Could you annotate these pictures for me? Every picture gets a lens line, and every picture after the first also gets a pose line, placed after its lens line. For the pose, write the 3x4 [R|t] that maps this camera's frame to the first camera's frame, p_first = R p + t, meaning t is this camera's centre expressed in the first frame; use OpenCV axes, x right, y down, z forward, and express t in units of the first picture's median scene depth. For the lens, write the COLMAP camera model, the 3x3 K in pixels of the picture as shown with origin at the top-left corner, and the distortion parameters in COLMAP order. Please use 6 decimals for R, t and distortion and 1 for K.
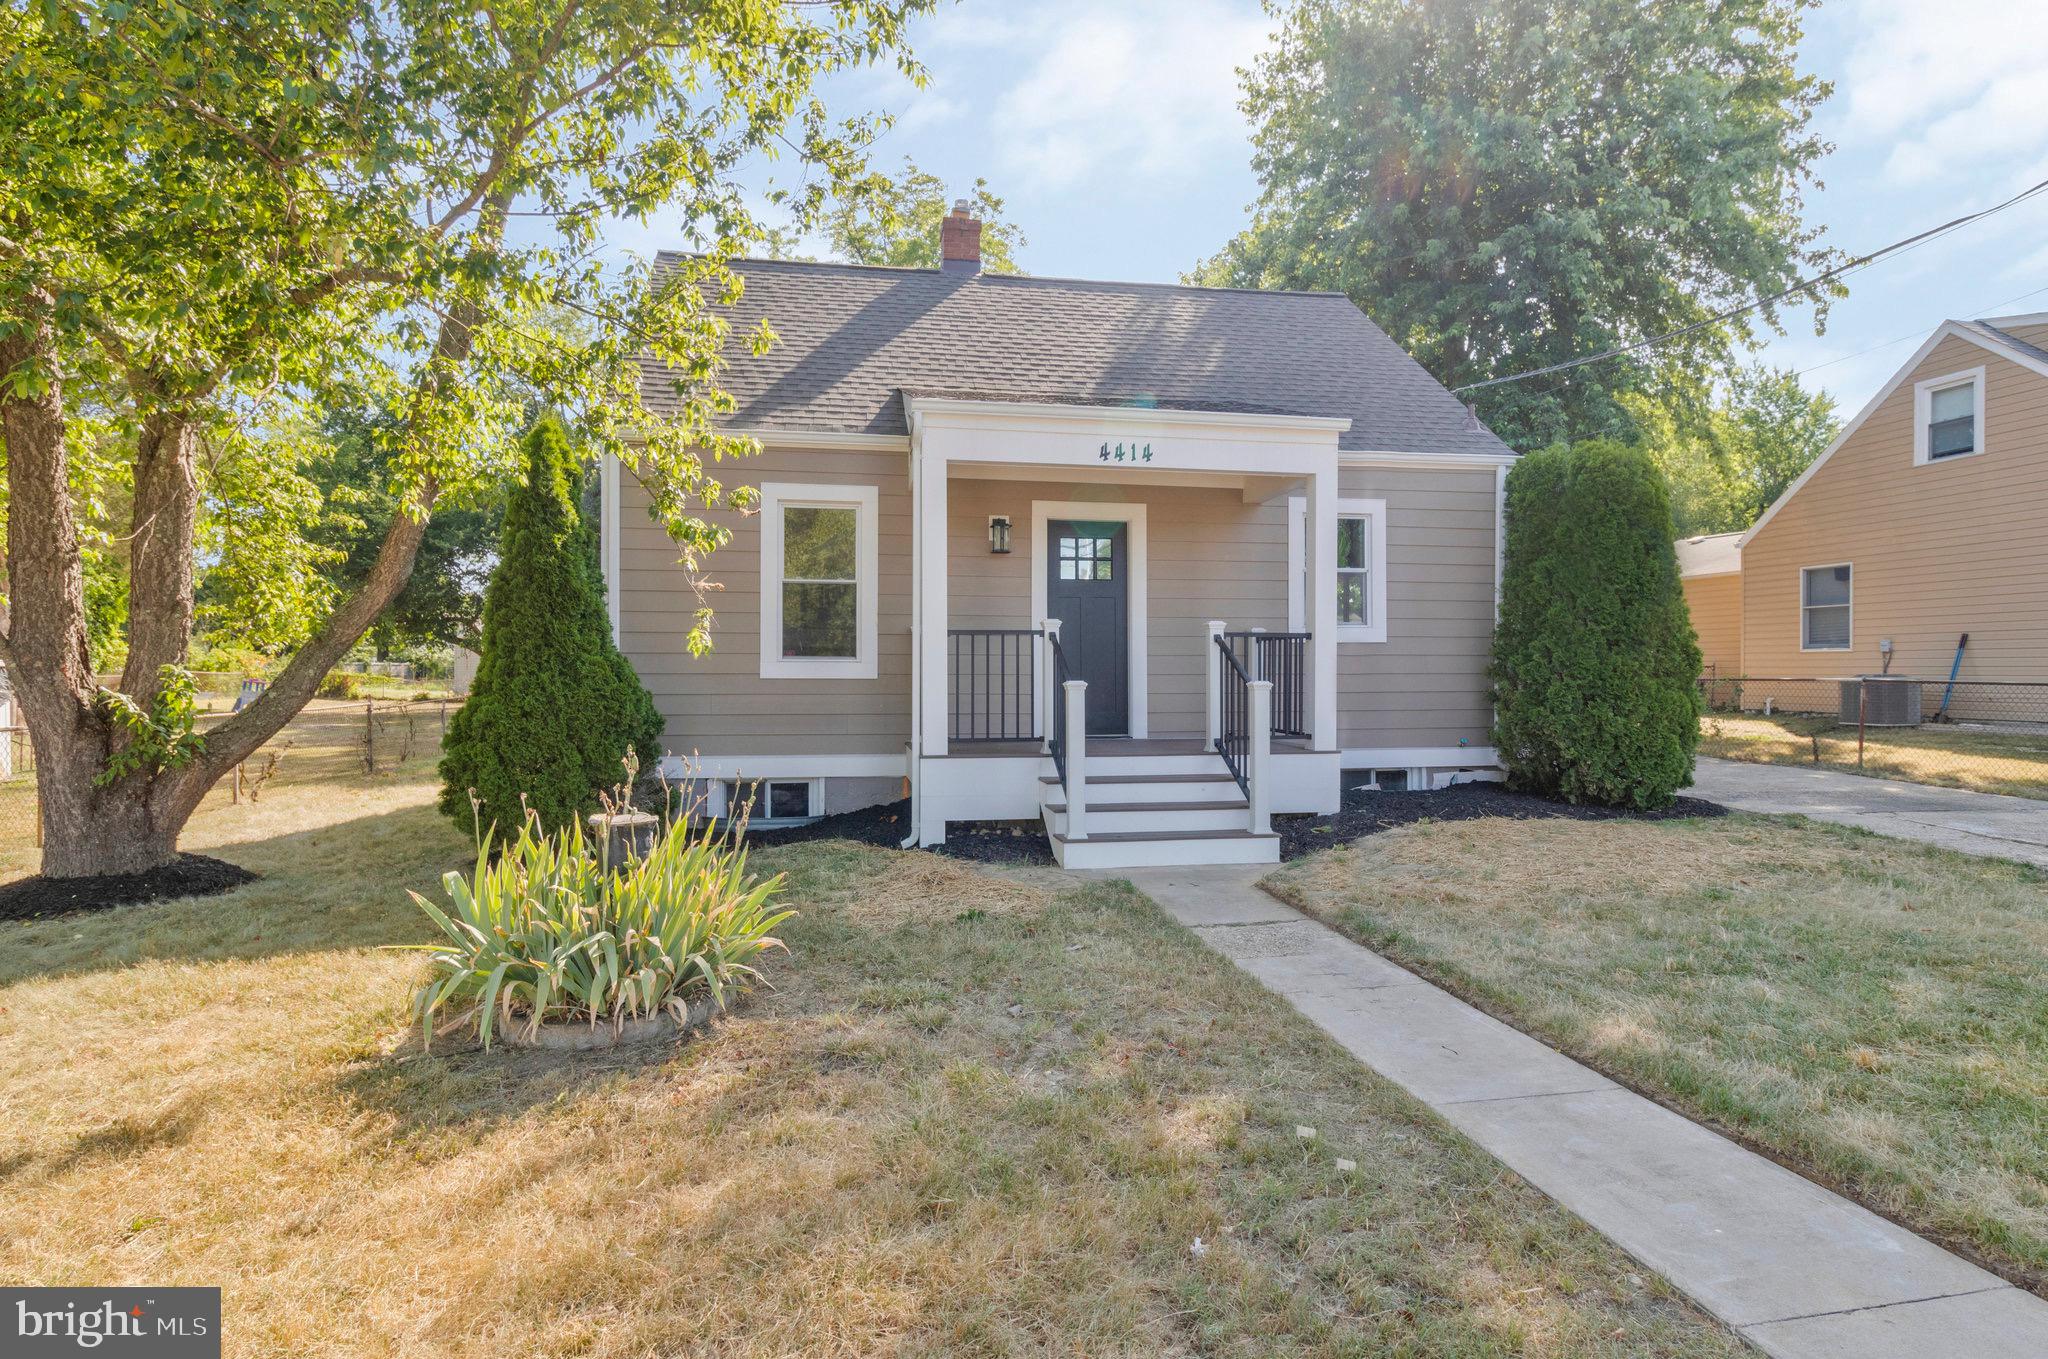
lens RADIAL K [[1129.3, 0, 1024.0], [0, 1129.3, 679.5], [0, 0, 1]] dist [0.000197, 0.000026]
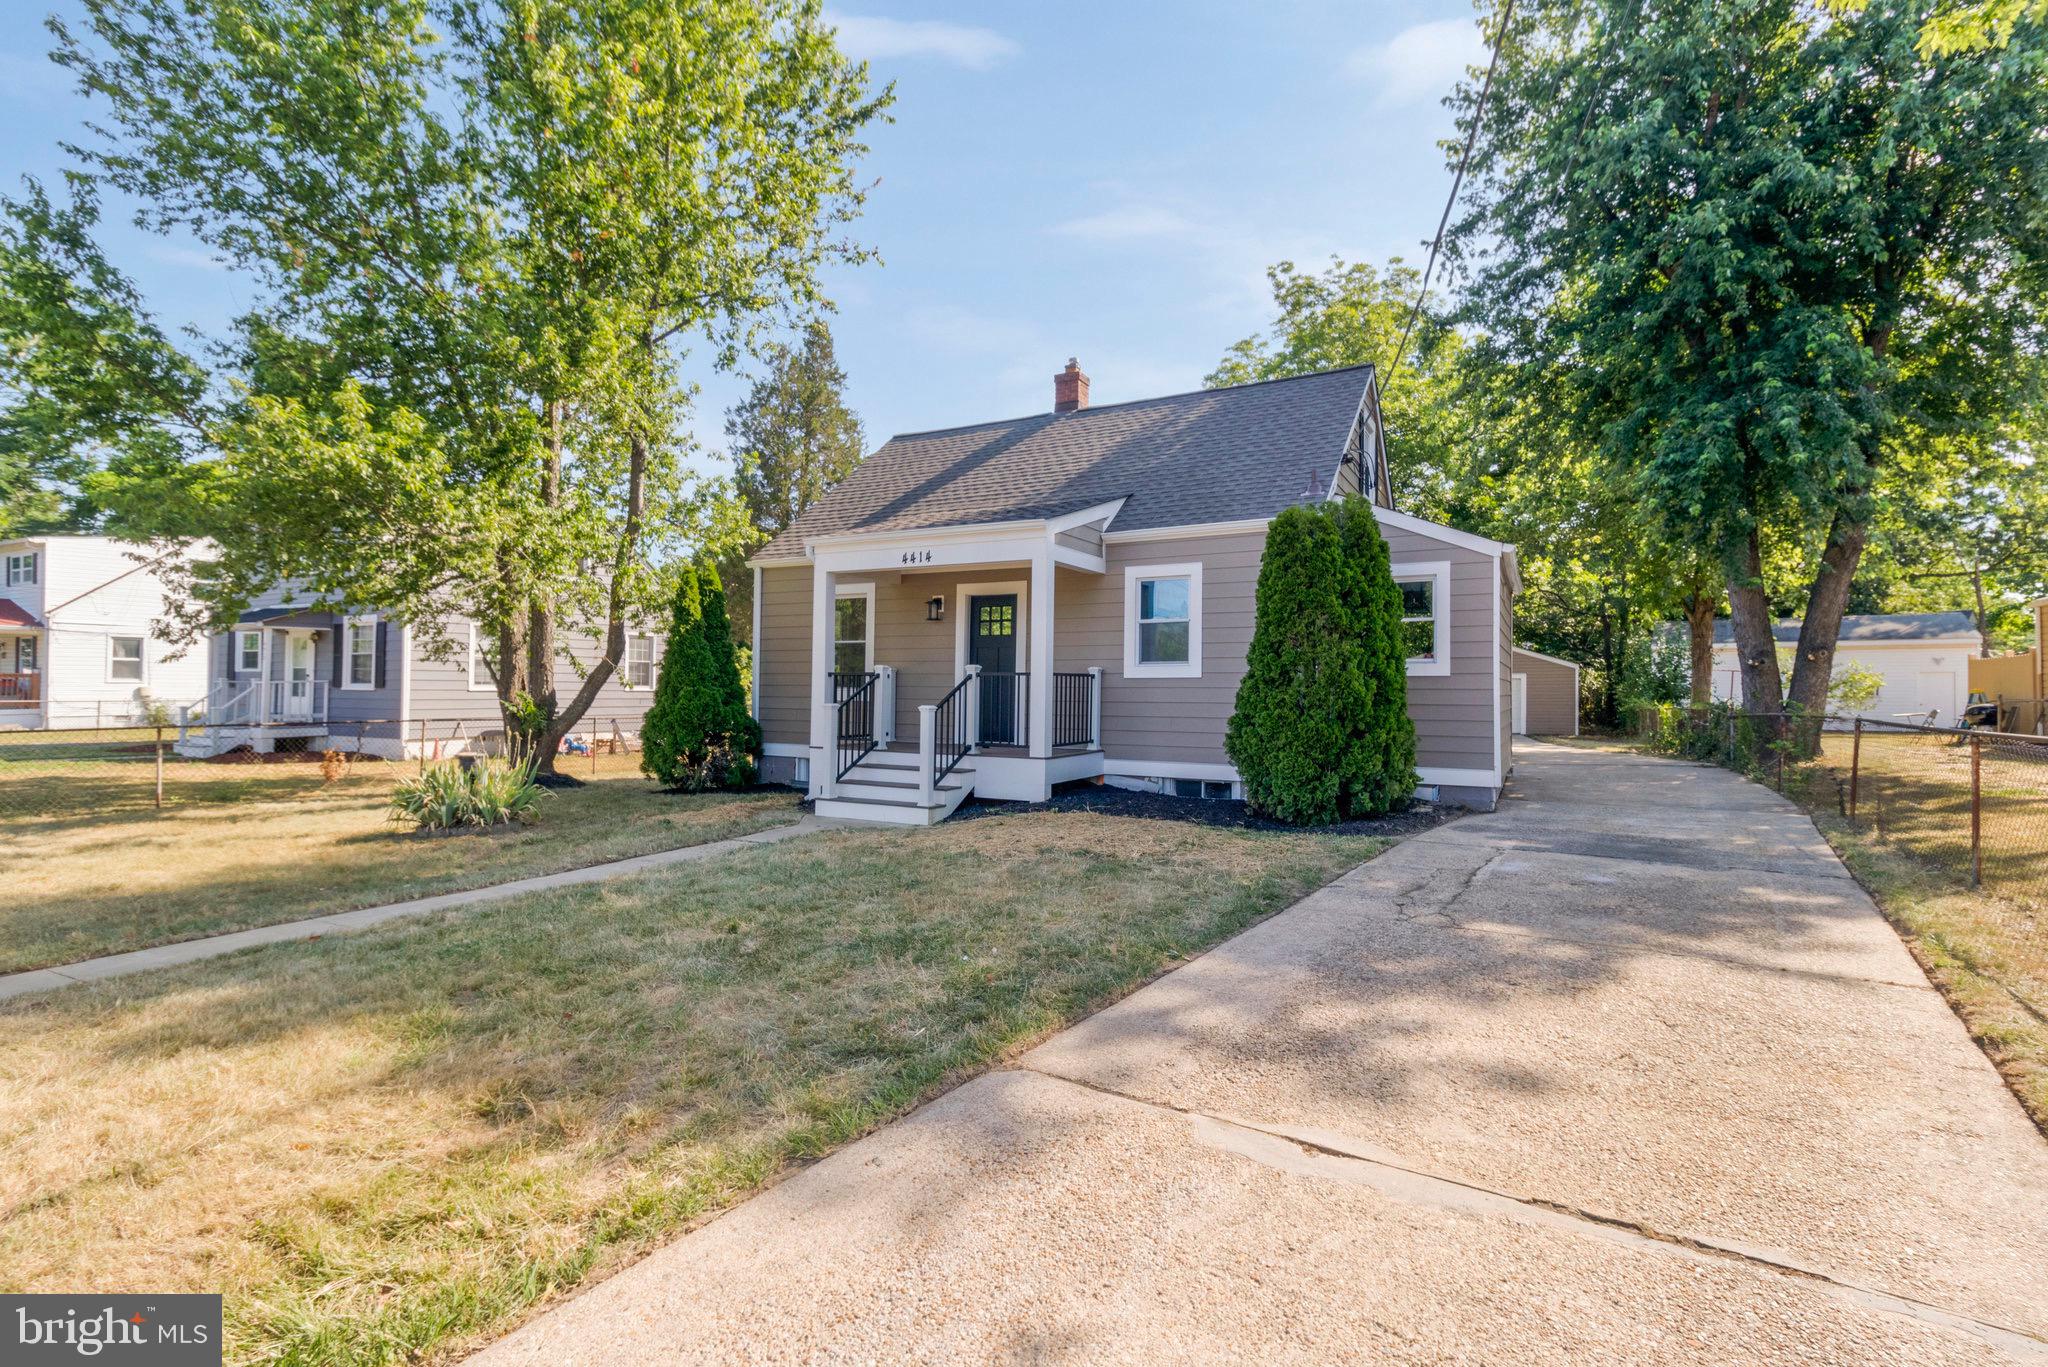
lens RADIAL K [[991.0, 0, 1024.0], [0, 991.0, 683.5], [0, 0, 1]] dist [0.001204, -0.000033]
pose [[0.760123, -0.002505, -0.649774, 0.939712], [-0.009008, 0.999856, -0.014392, -0.008672], [0.649717, 0.016793, 0.759991, 0.057504]]
